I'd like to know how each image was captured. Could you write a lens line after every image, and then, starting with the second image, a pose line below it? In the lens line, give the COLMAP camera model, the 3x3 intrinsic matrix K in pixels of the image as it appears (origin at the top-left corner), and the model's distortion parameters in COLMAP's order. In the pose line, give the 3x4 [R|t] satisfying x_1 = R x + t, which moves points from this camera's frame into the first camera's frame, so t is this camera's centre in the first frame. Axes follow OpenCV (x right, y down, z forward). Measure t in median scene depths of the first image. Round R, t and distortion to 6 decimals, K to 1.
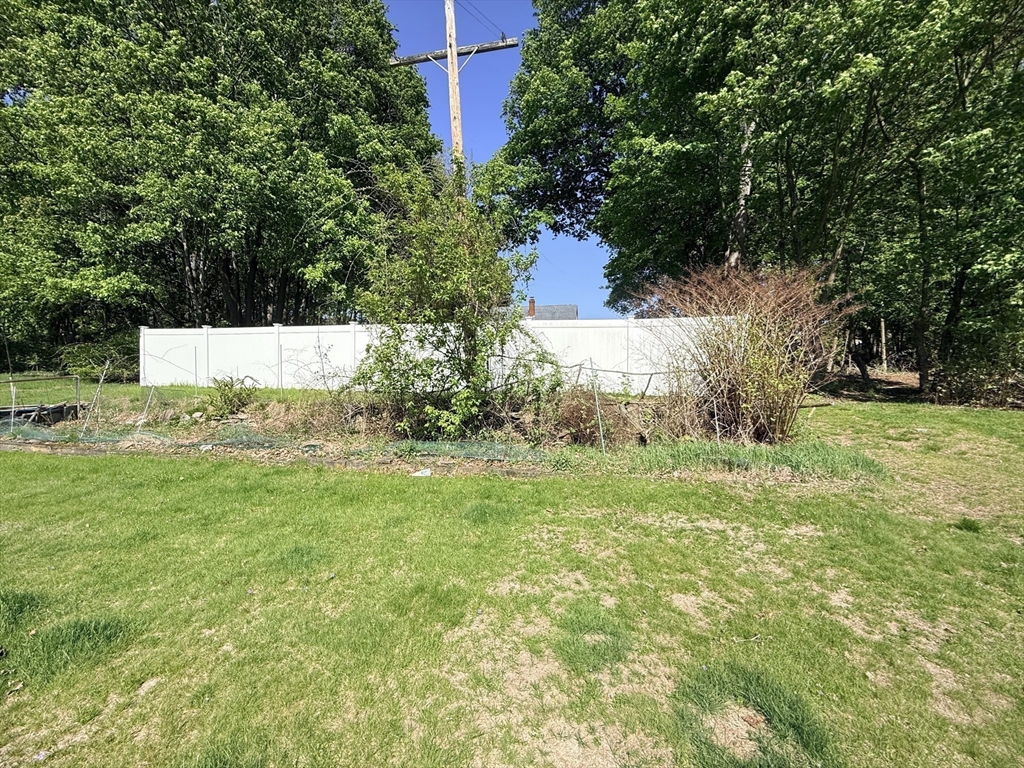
lens RADIAL K [[407.5, 0, 511.0], [0, 407.5, 379.4], [0, 0, 1]] dist [0.000143, 0.000583]
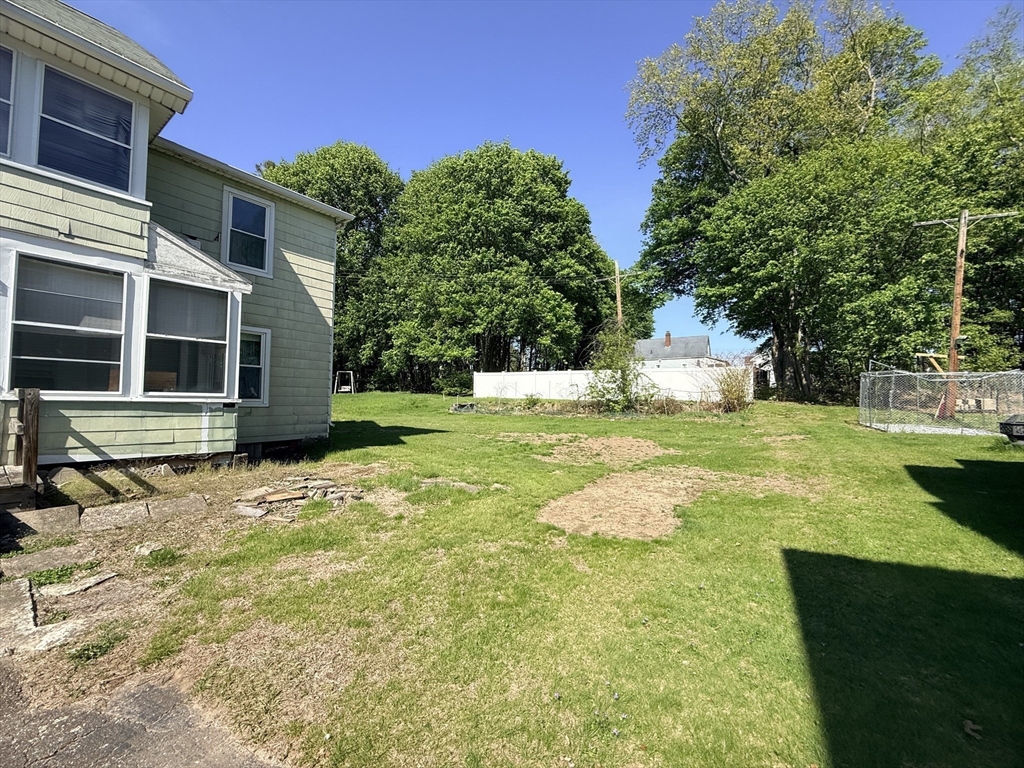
lens RADIAL K [[407.5, 0, 506.2], [0, 407.5, 384.0], [0, 0, 1]] dist [0.000143, 0.000583]
pose [[0.937972, -0.006755, -0.346645, 0.068100], [-0.005860, 0.999358, -0.035333, 0.021240], [0.346661, 0.035173, 0.937331, -1.199303]]
